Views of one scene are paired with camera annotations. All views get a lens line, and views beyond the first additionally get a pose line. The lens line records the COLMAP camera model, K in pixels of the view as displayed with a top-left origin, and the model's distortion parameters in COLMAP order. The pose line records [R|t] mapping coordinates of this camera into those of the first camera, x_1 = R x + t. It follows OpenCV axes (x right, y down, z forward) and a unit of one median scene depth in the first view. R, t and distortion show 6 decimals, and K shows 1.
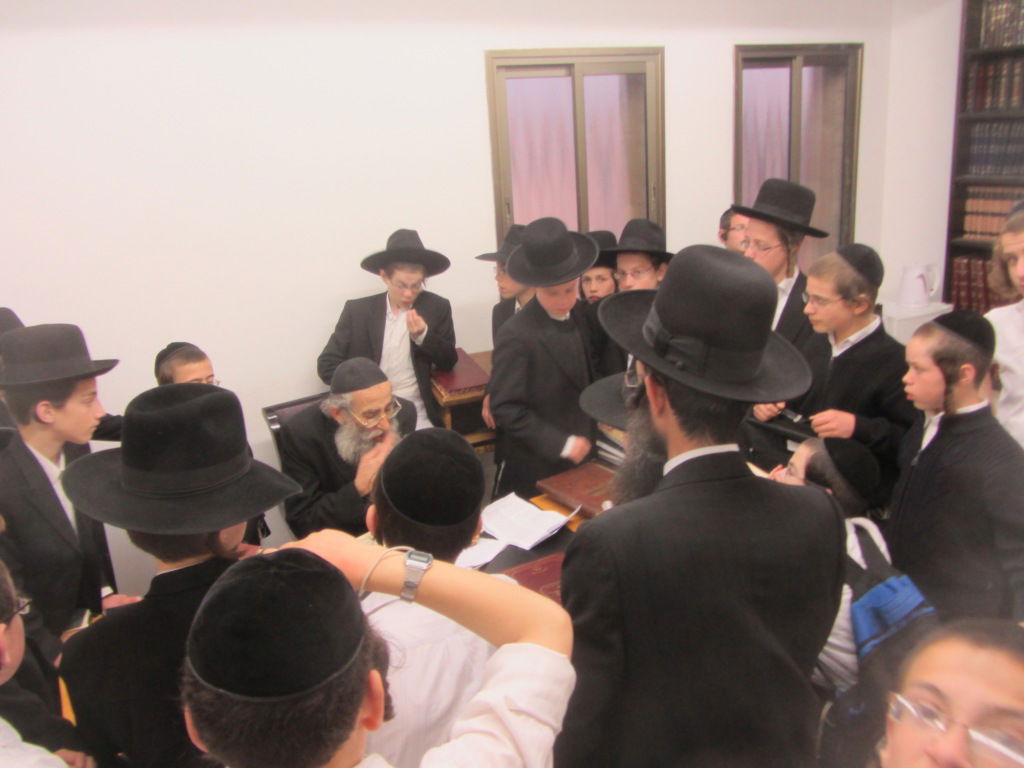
lens RADIAL K [[867.1, 0, 512.0], [0, 867.1, 384.0], [0, 0, 1]] dist [-0.019009, 0.012010]
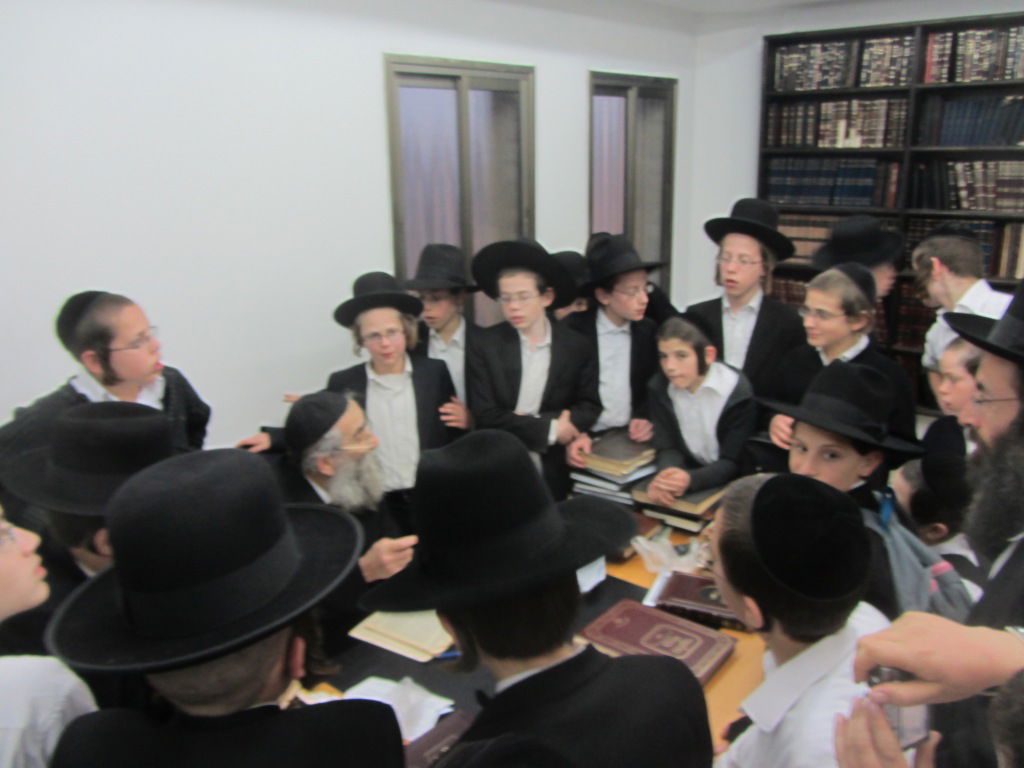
lens RADIAL K [[867.1, 0, 512.0], [0, 867.1, 384.0], [0, 0, 1]] dist [-0.019009, 0.012010]
pose [[0.926219, -0.054526, 0.373022, -0.234008], [0.065364, 0.997726, -0.016459, -0.015395], [-0.371276, 0.039627, 0.927677, 0.110849]]
